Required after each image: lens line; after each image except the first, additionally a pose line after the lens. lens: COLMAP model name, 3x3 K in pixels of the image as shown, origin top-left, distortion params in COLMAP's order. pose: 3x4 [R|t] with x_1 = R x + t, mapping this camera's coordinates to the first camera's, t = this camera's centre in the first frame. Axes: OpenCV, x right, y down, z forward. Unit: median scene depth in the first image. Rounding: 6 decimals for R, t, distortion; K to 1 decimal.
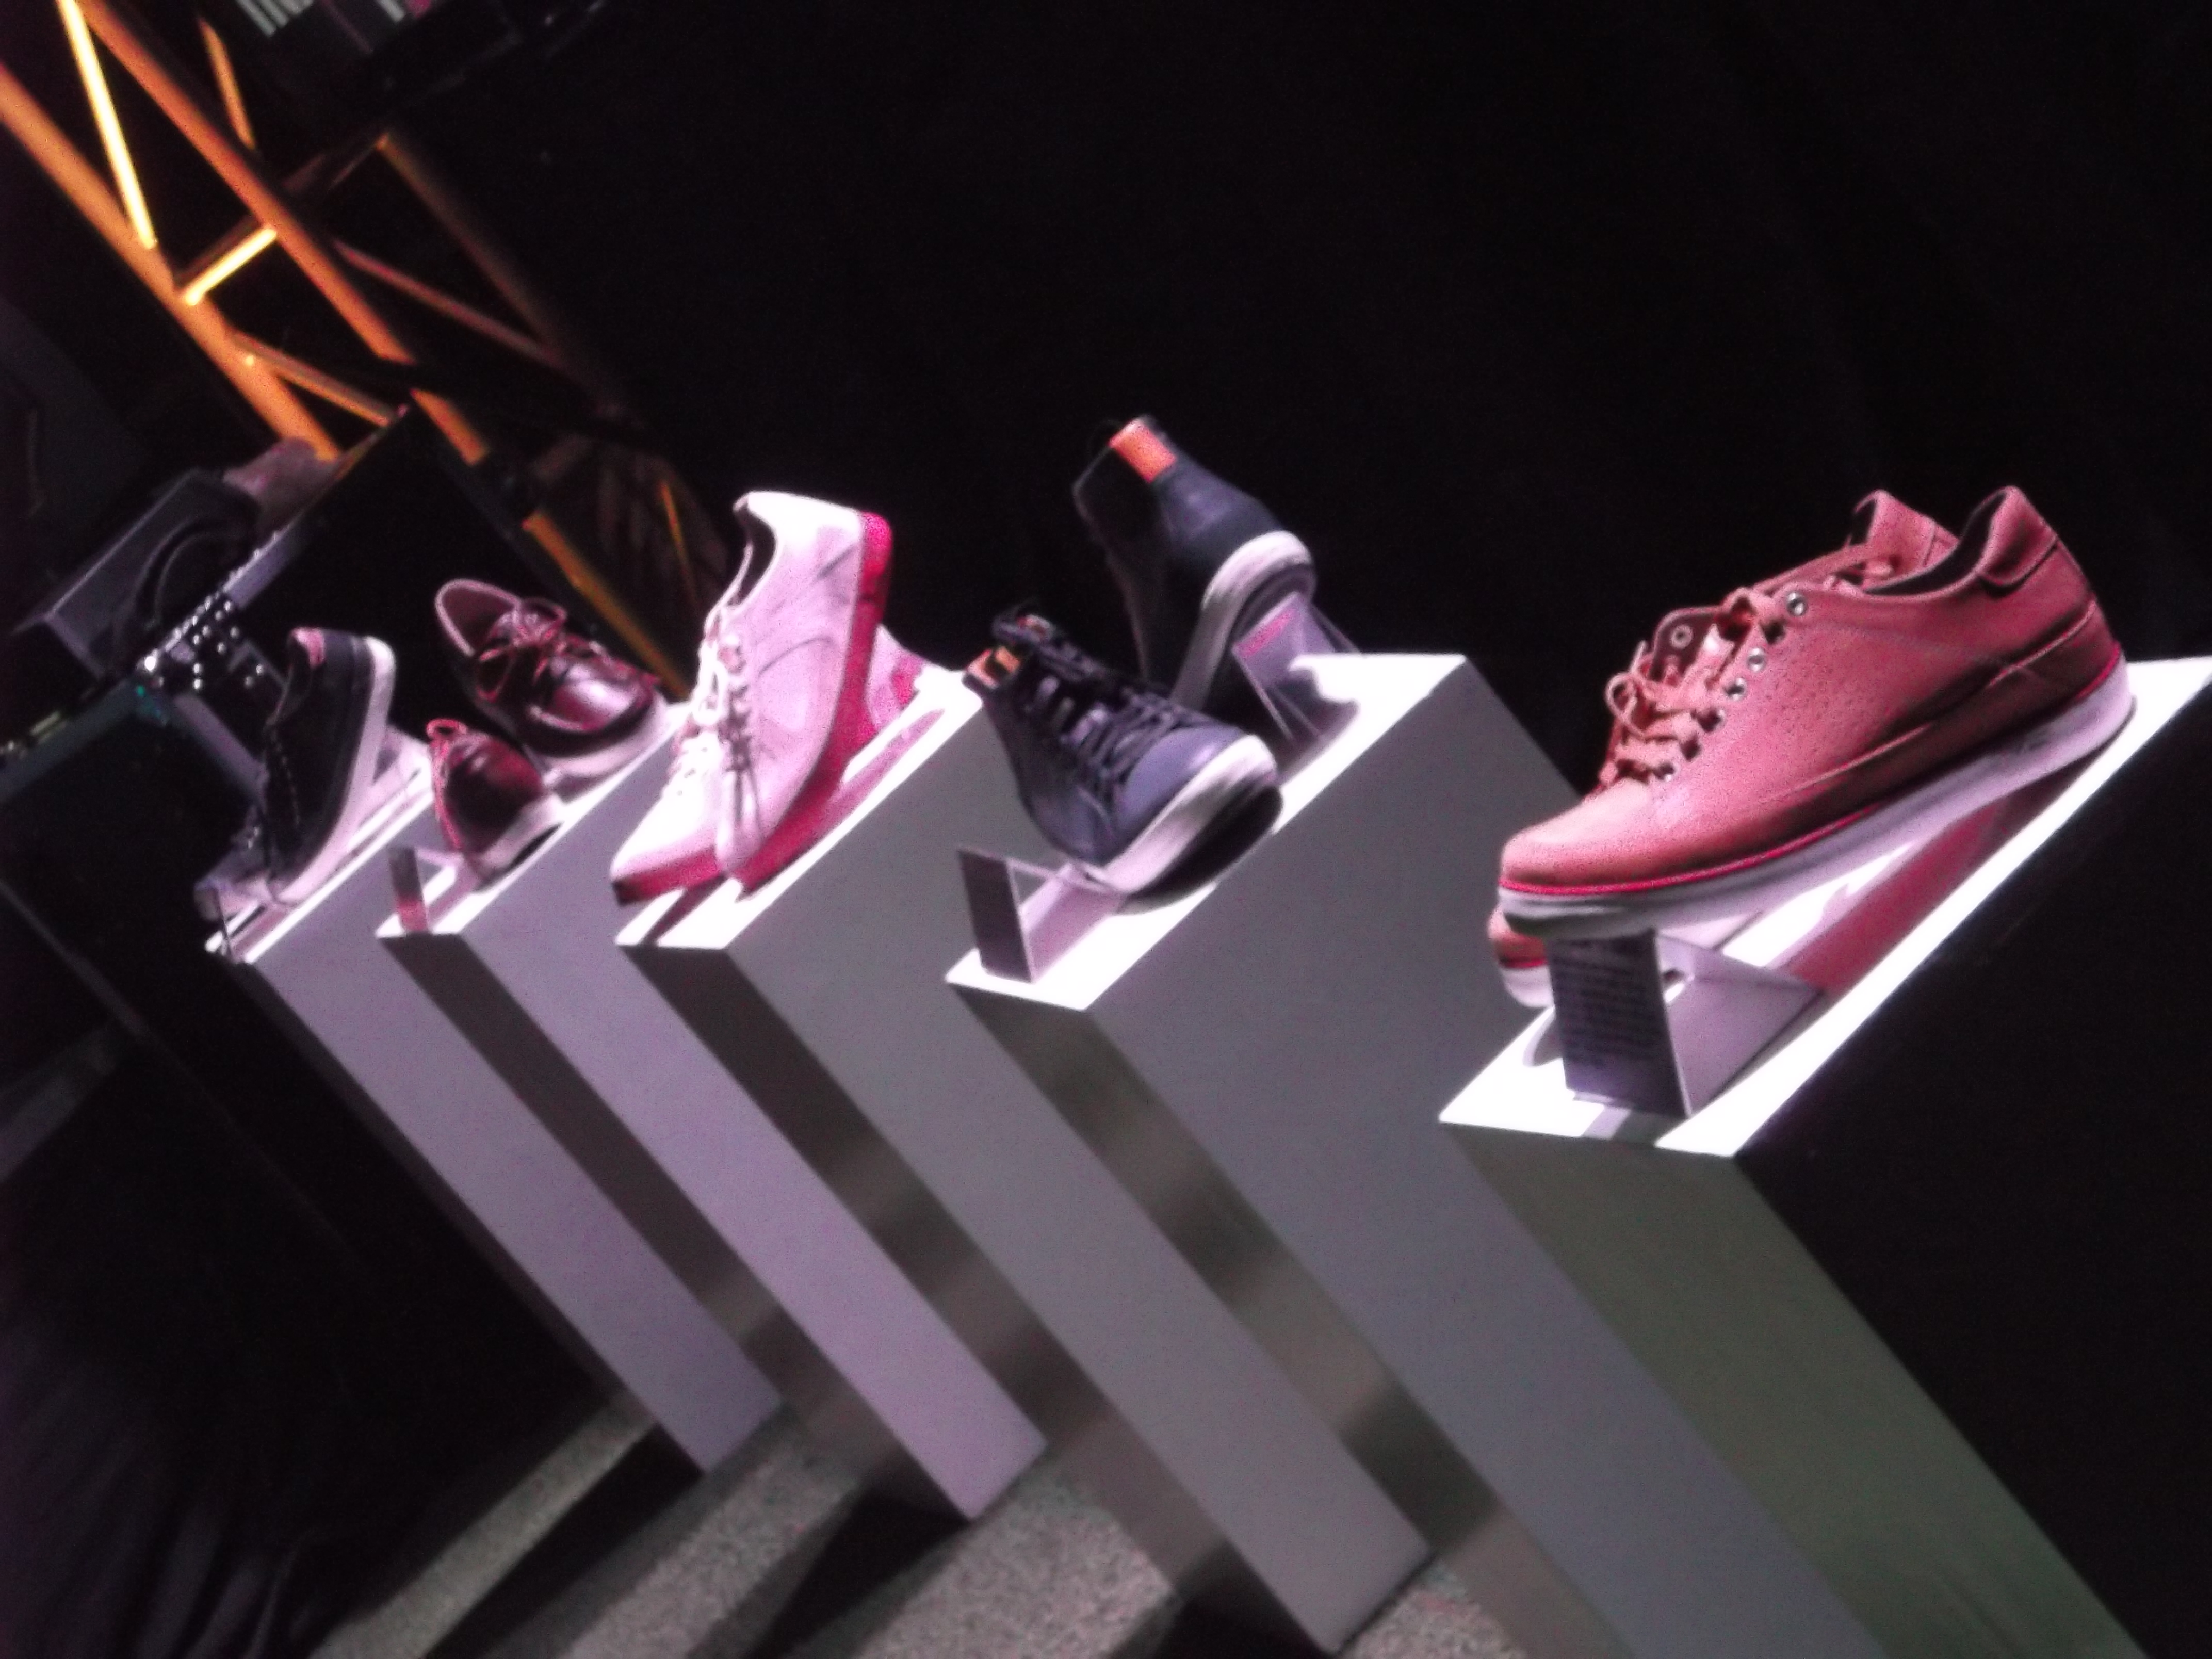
lens RADIAL K [[5543.5, 0, 1106.0], [0, 5543.5, 829.5], [0, 0, 1]] dist [0.067611, 0.651577]
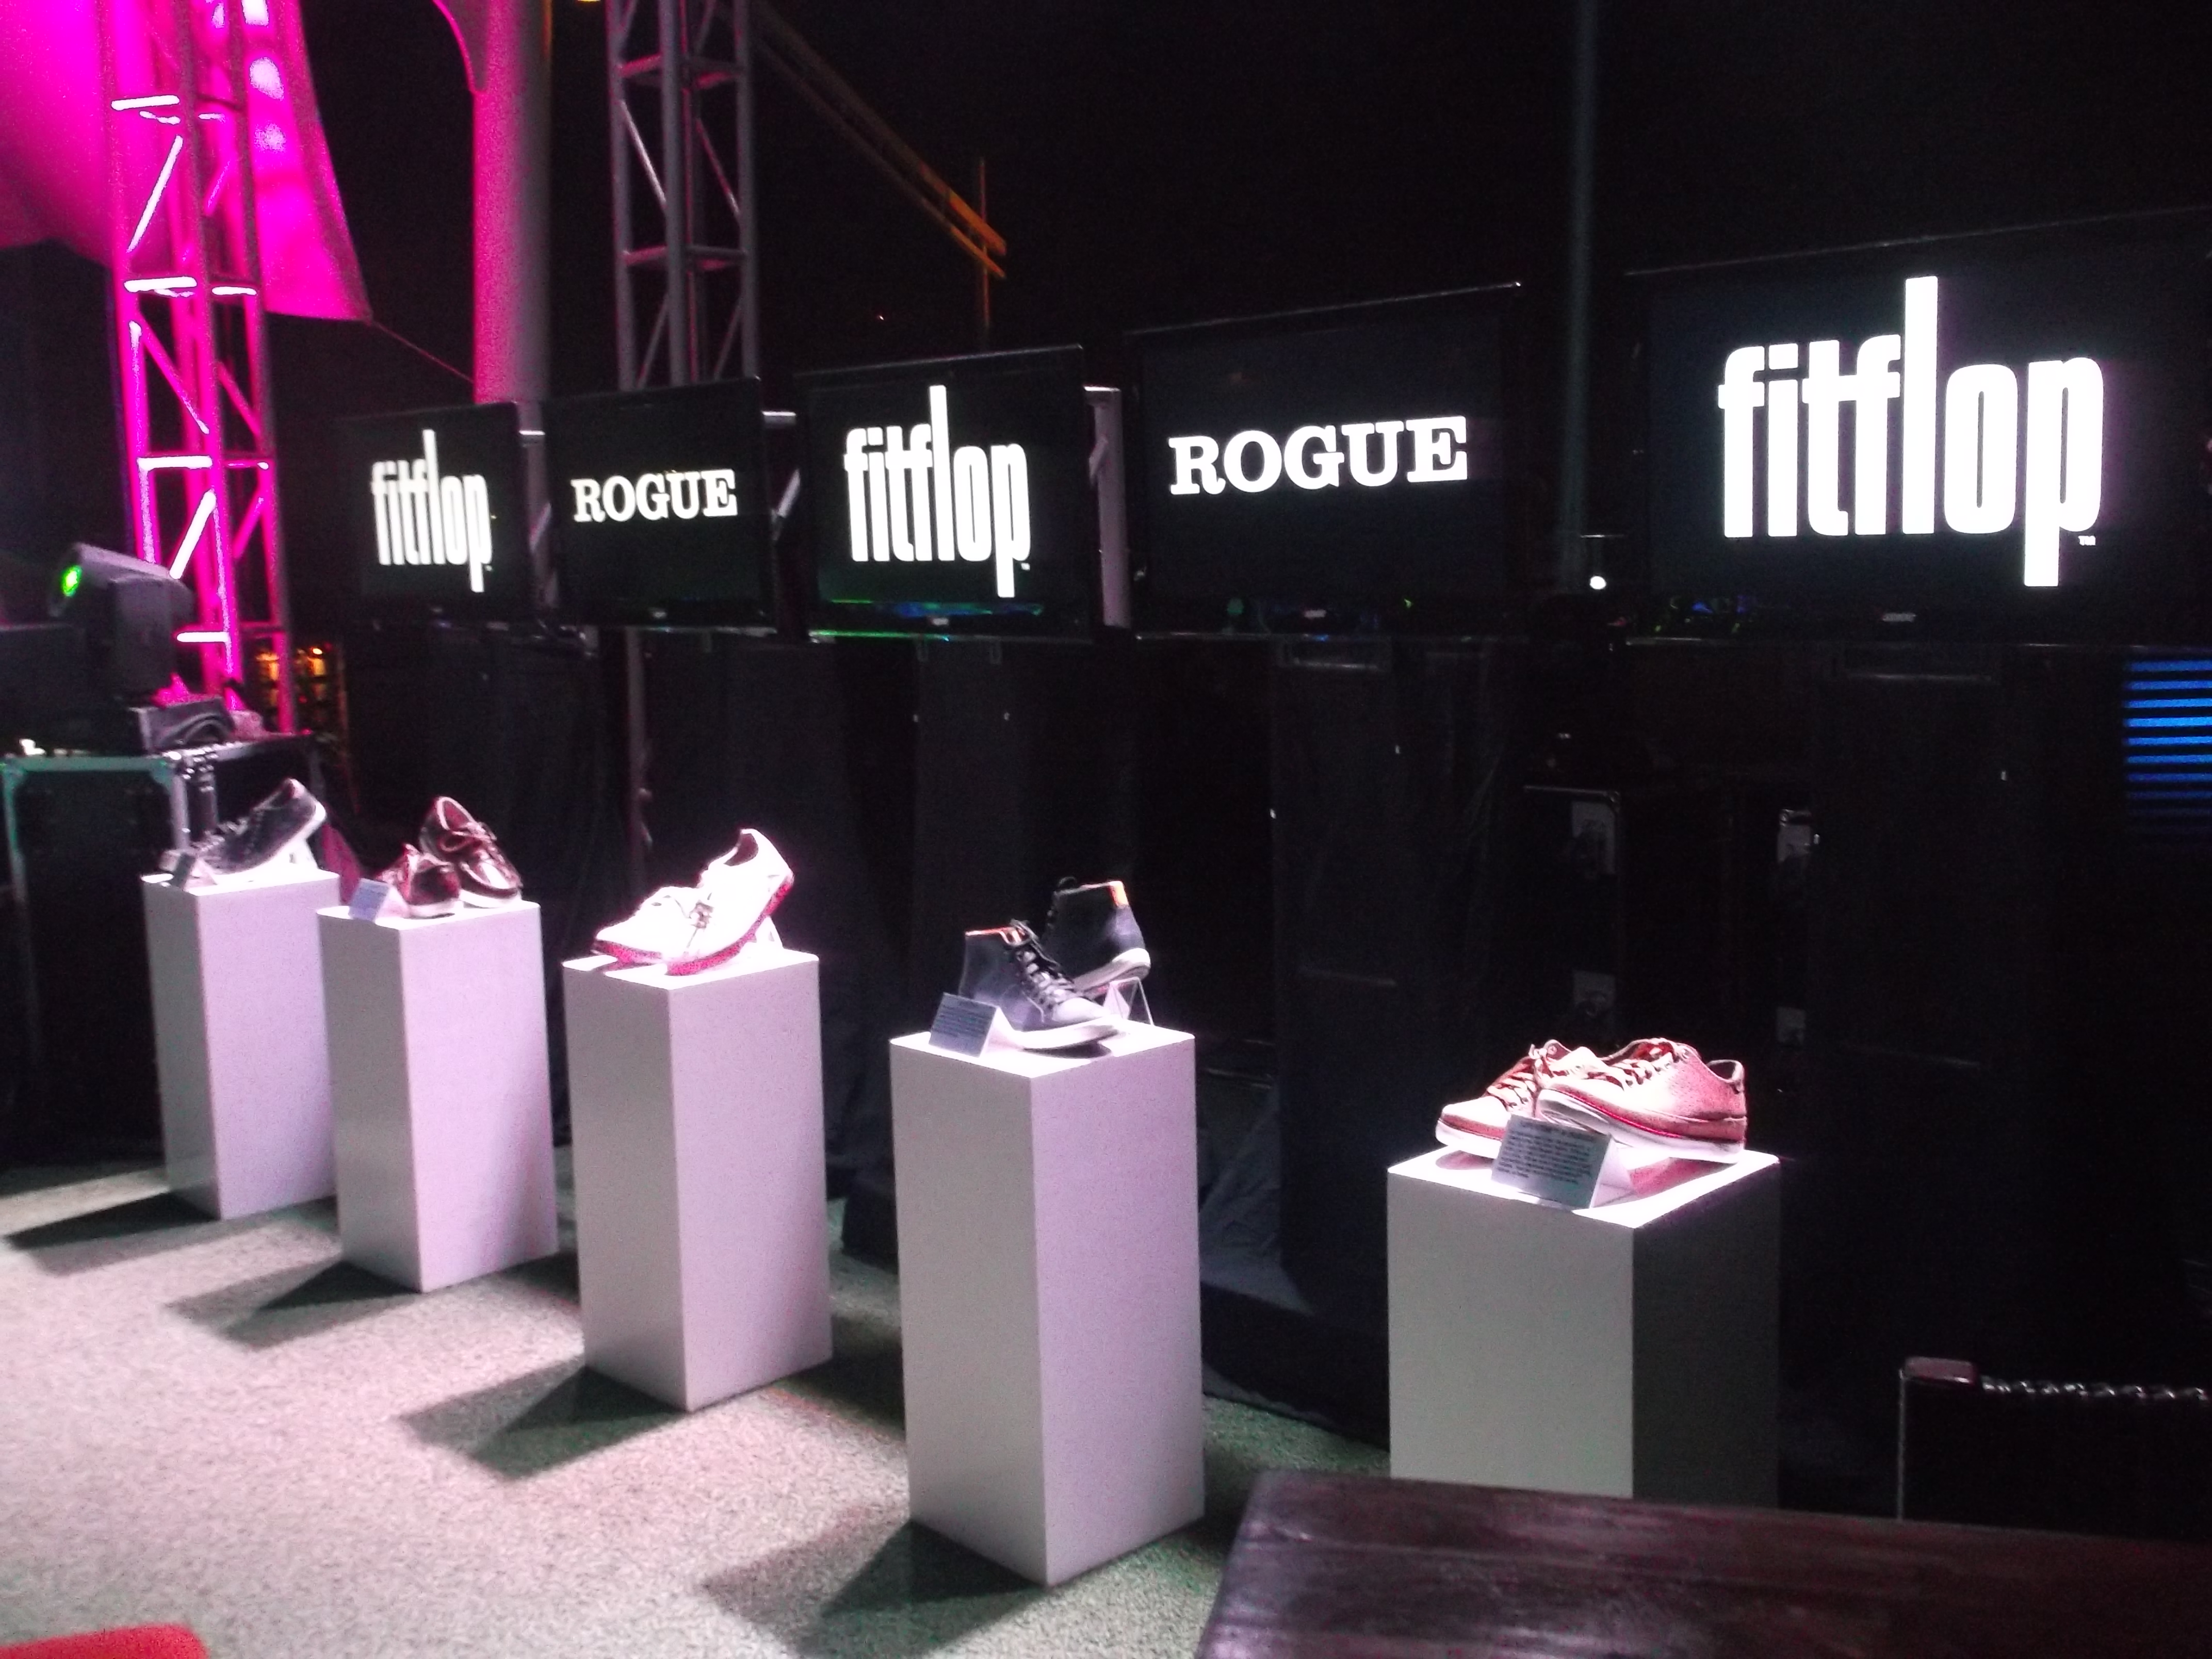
lens RADIAL K [[2211.8, 0, 1106.0], [0, 2211.8, 829.5], [0, 0, 1]] dist [0.030368, -0.007022]
pose [[0.741510, 0.568328, 0.356605, -0.241554], [-0.448608, 0.815187, -0.366362, 0.179122], [-0.498914, 0.111685, 0.859425, 0.118128]]
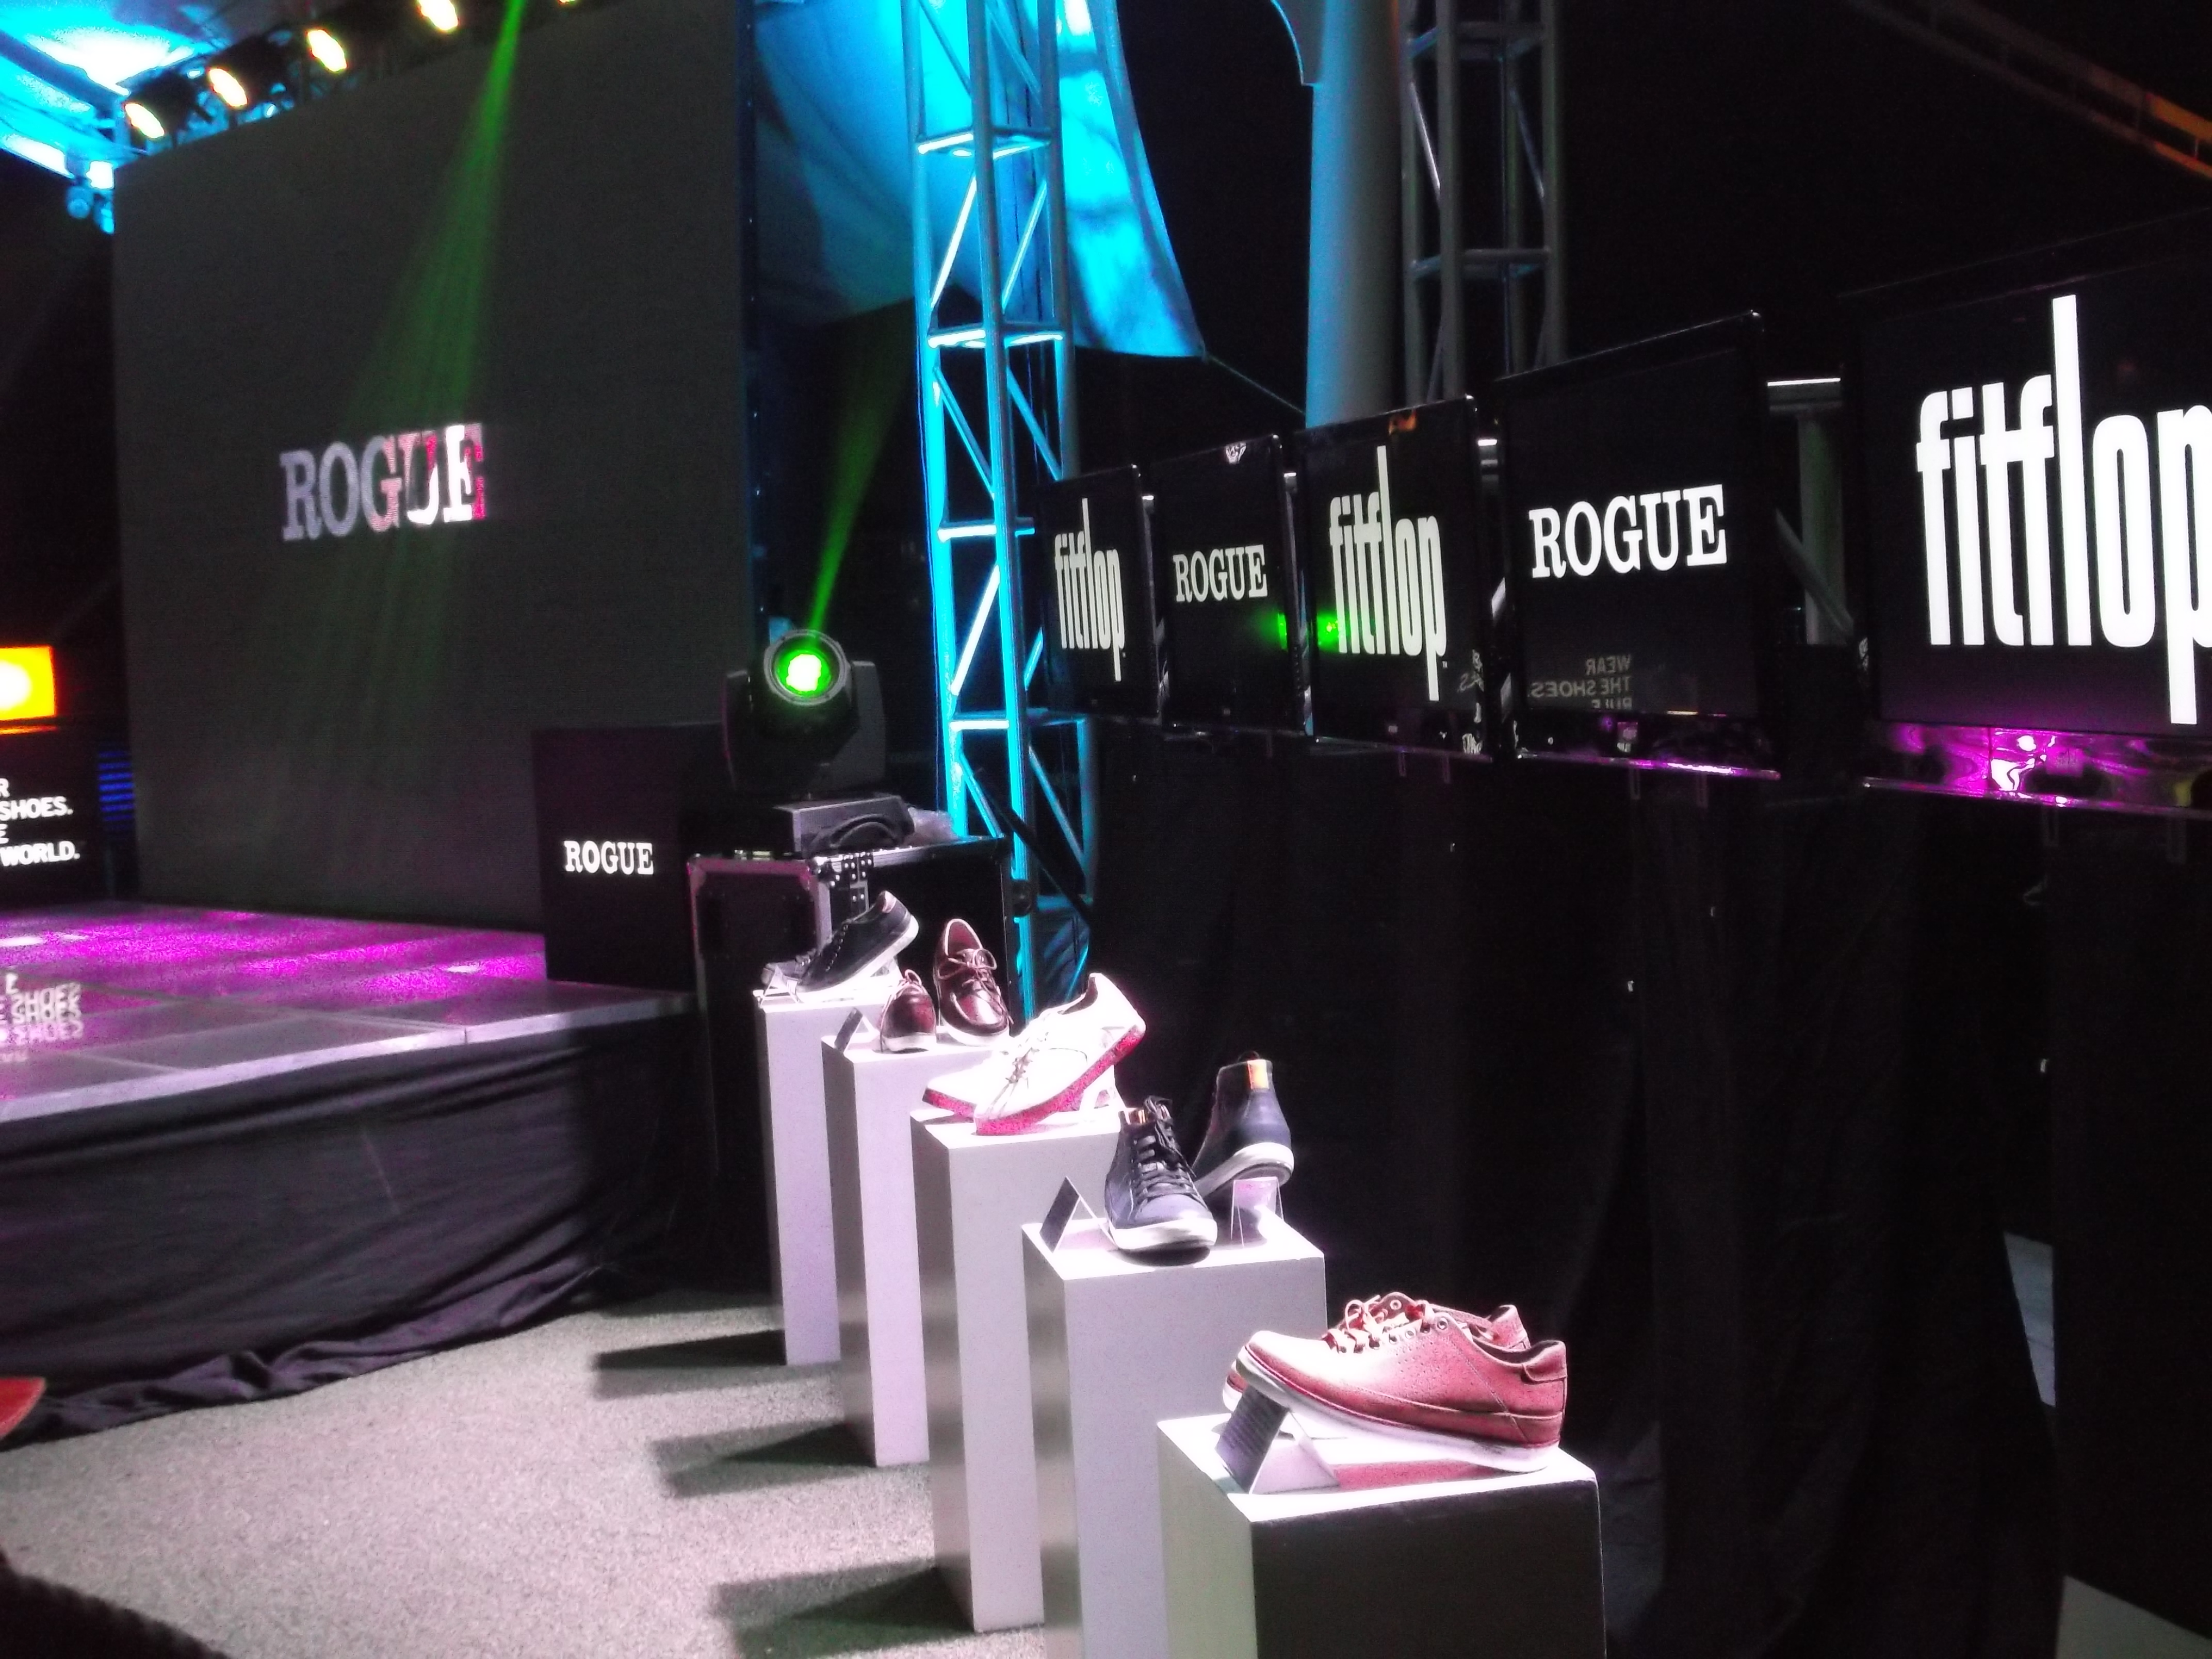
lens RADIAL K [[2968.5, 0, 1106.0], [0, 2968.5, 829.5], [0, 0, 1]] dist [-0.017541, 0.105165]
pose [[0.794944, 0.597562, -0.104801, 0.015411], [-0.606034, 0.790140, -0.091658, -0.004455], [0.028036, 0.136376, 0.990260, -0.052934]]
